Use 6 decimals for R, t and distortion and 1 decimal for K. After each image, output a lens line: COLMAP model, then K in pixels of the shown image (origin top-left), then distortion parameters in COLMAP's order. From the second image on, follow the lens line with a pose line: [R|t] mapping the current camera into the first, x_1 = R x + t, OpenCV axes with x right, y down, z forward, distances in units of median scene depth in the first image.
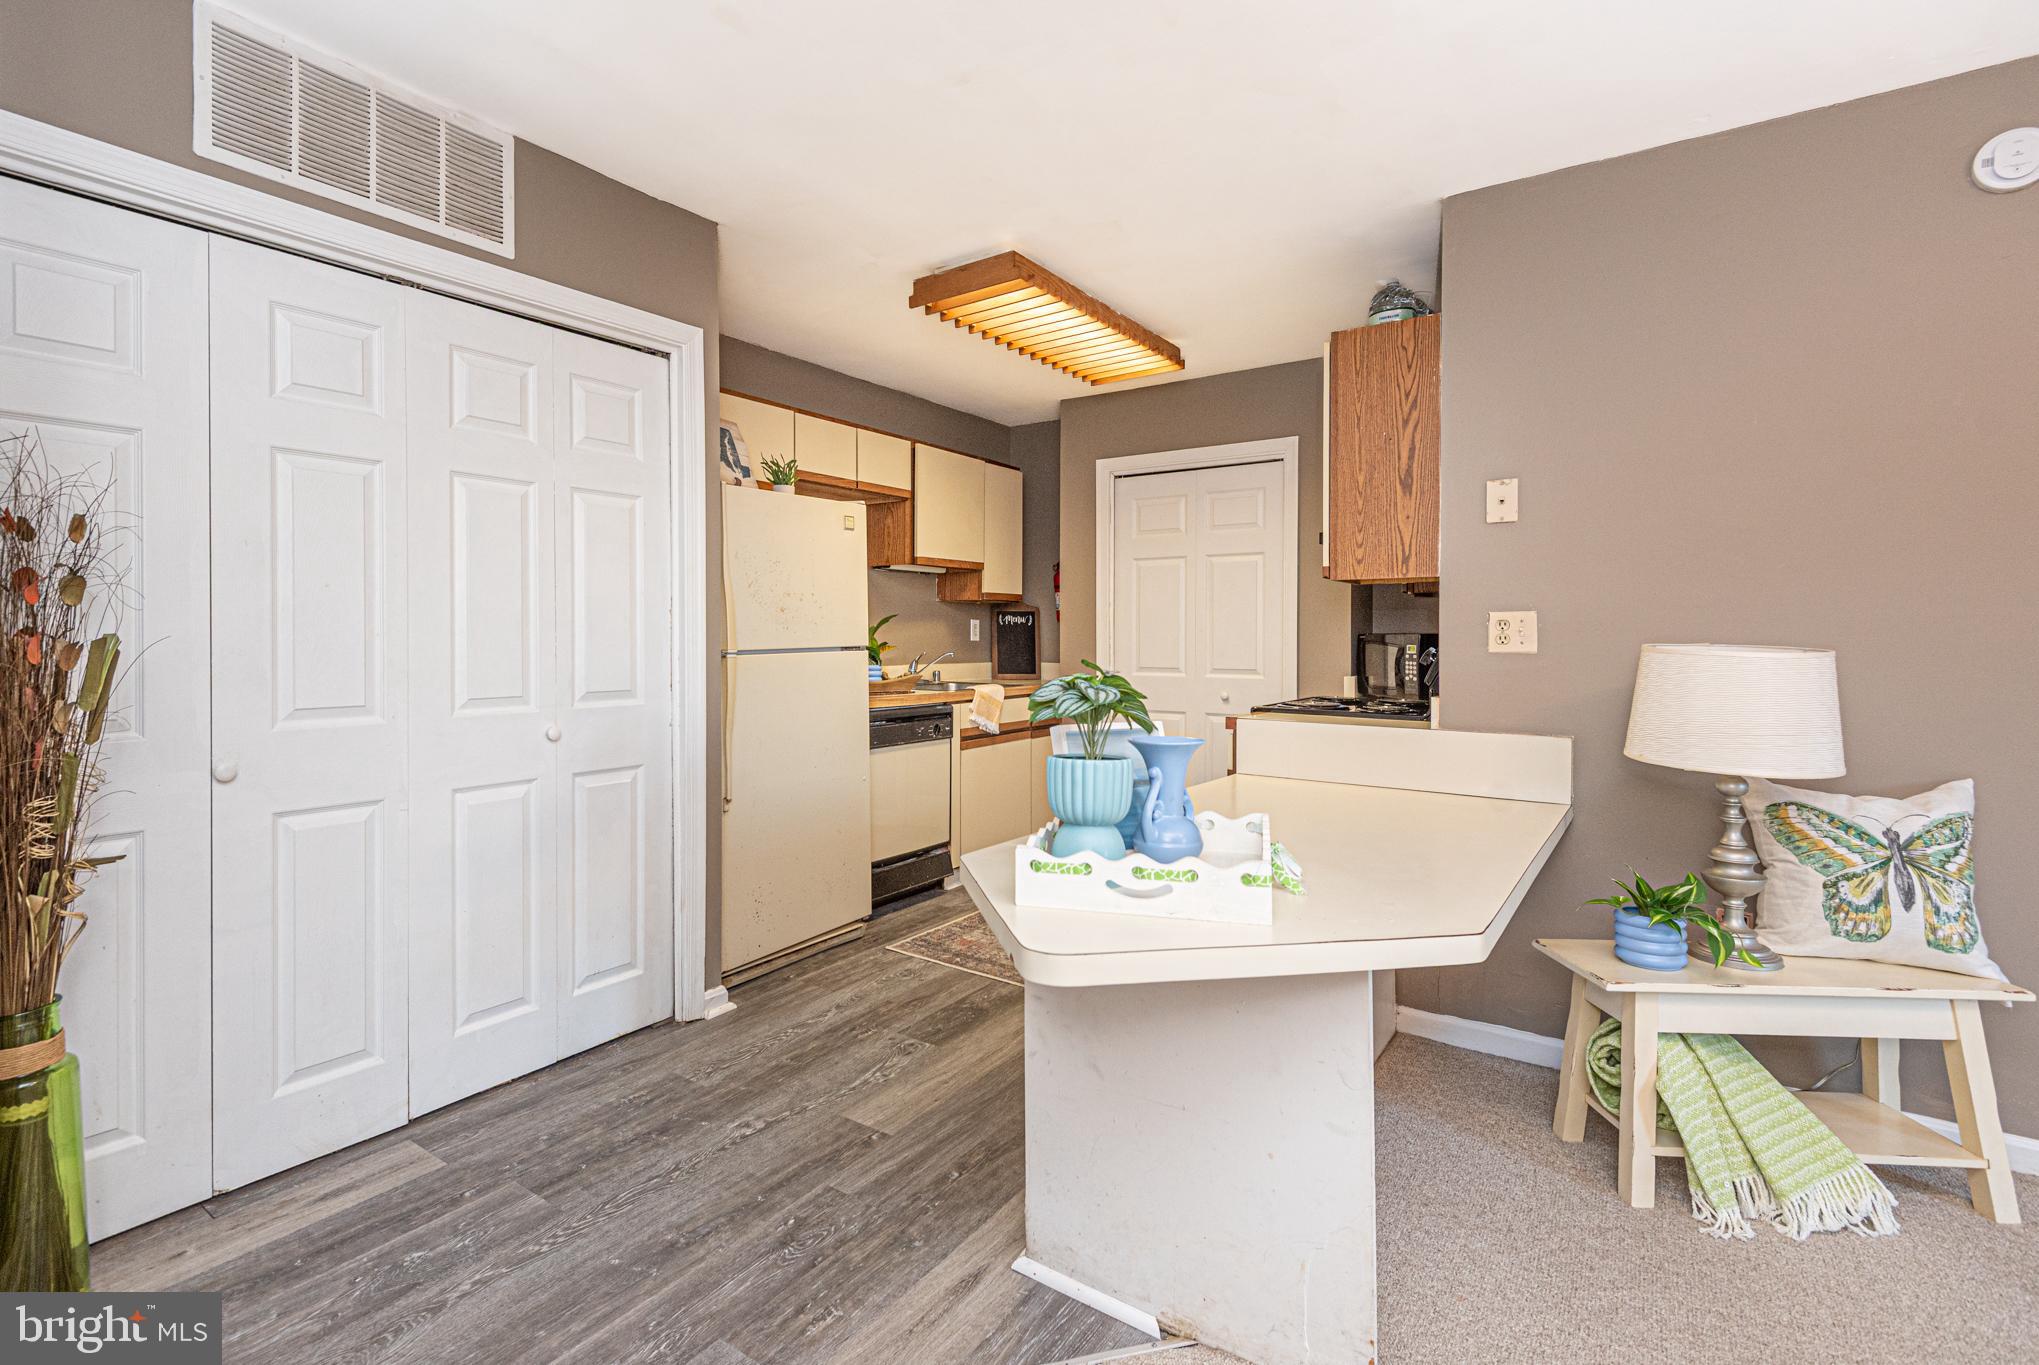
lens RADIAL K [[941.6, 0, 998.0], [0, 941.6, 645.0], [0, 0, 1]] dist [0.013390, -0.001882]
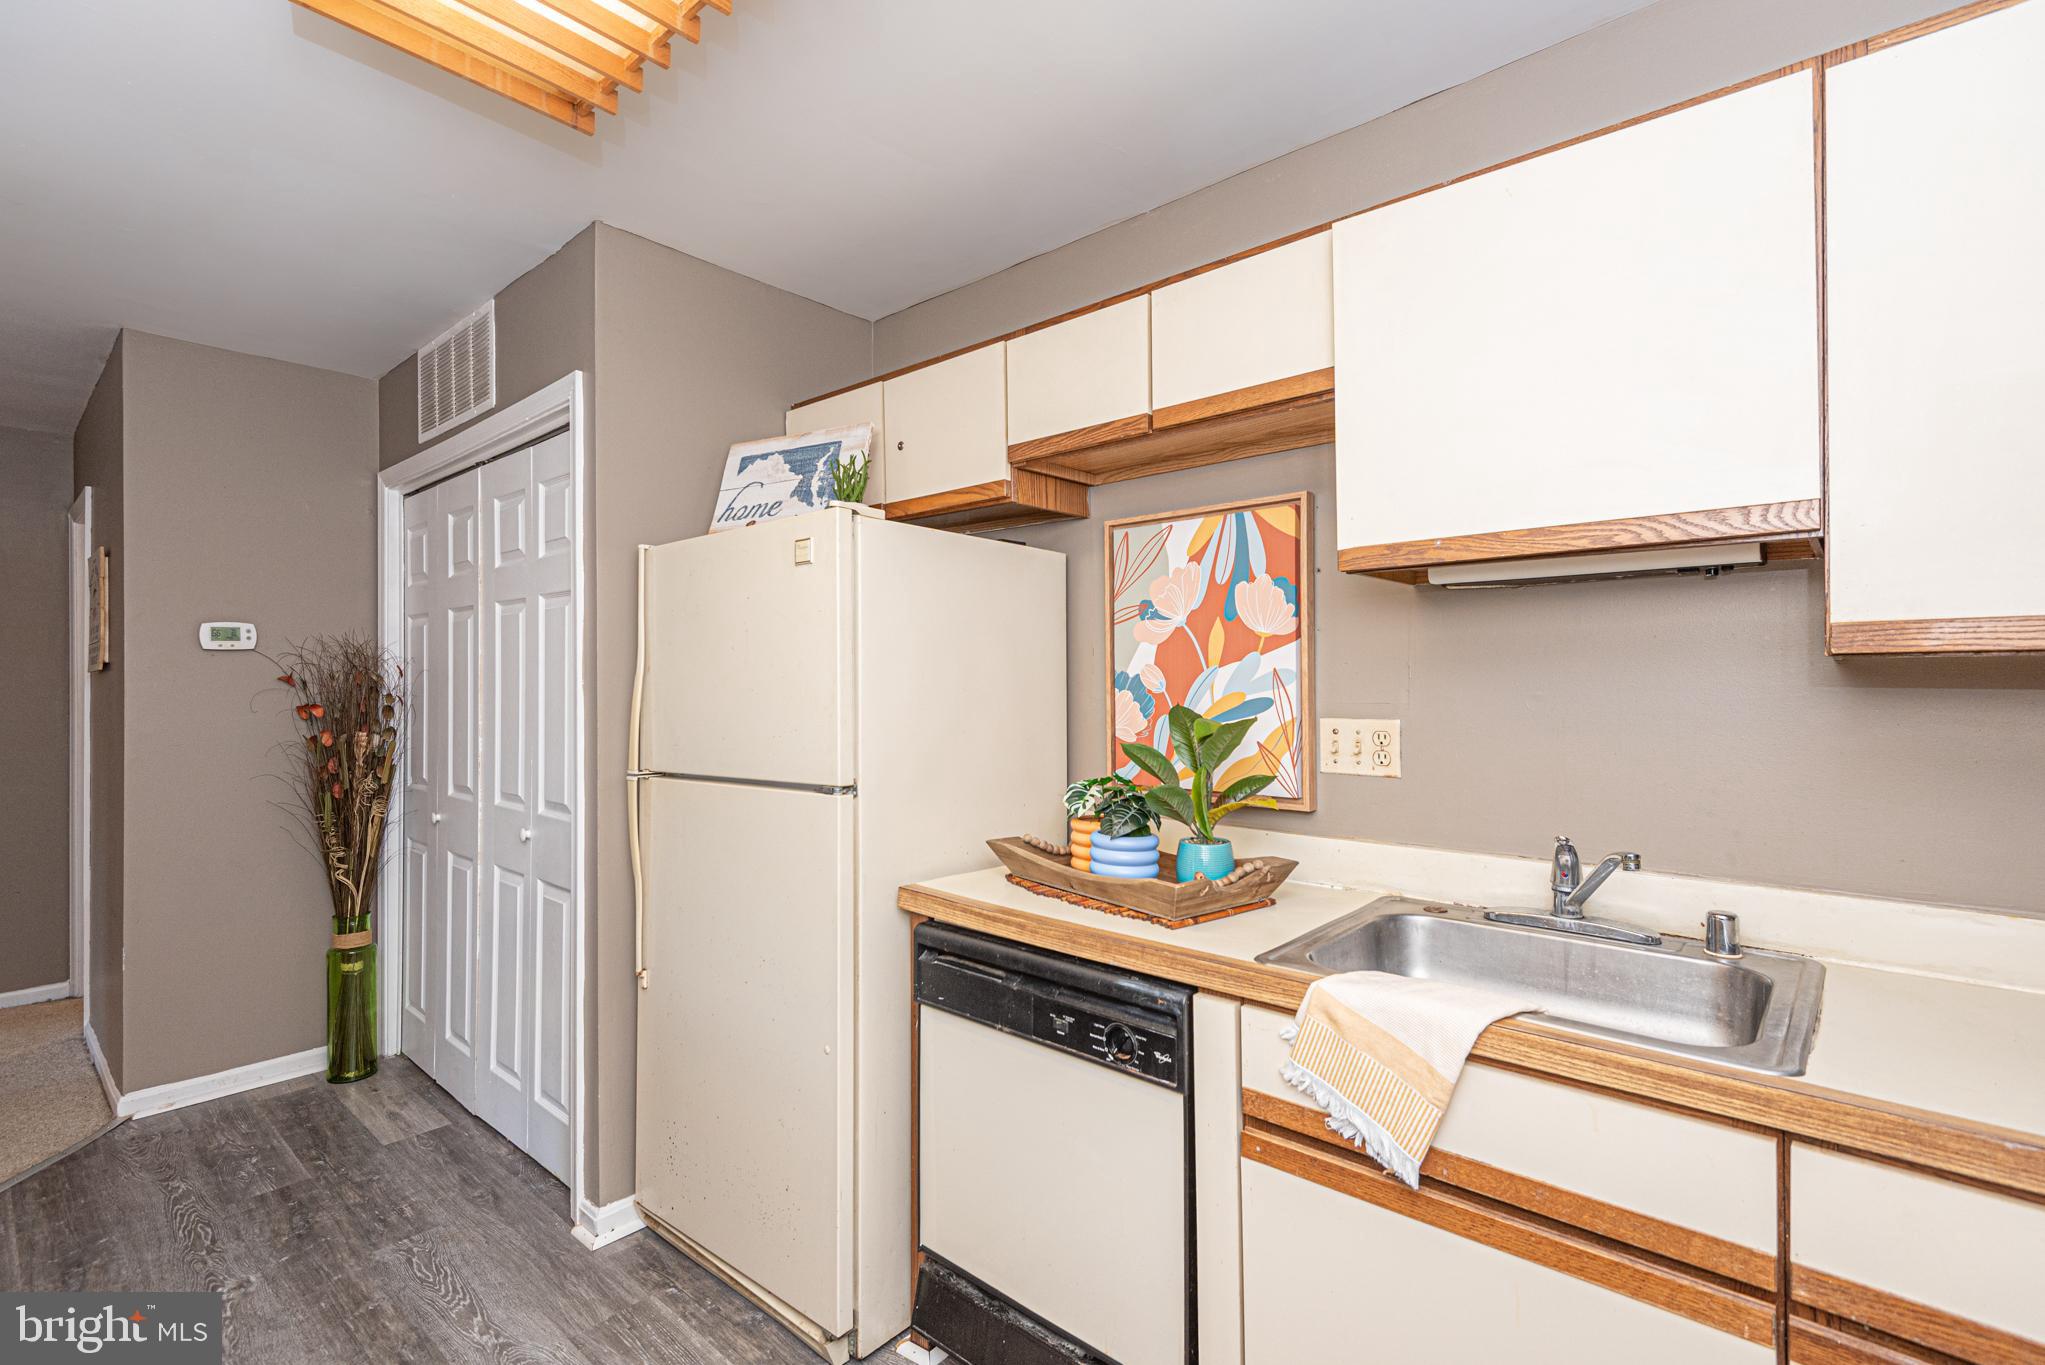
lens RADIAL K [[944.3, 0, 961.3], [0, 944.3, 661.9], [0, 0, 1]] dist [0.013390, -0.001882]
pose [[-0.158479, -0.012743, -0.987280, 0.460336], [0.006574, 0.999881, -0.013961, -0.075942], [0.987340, -0.008703, -0.158376, 1.523654]]
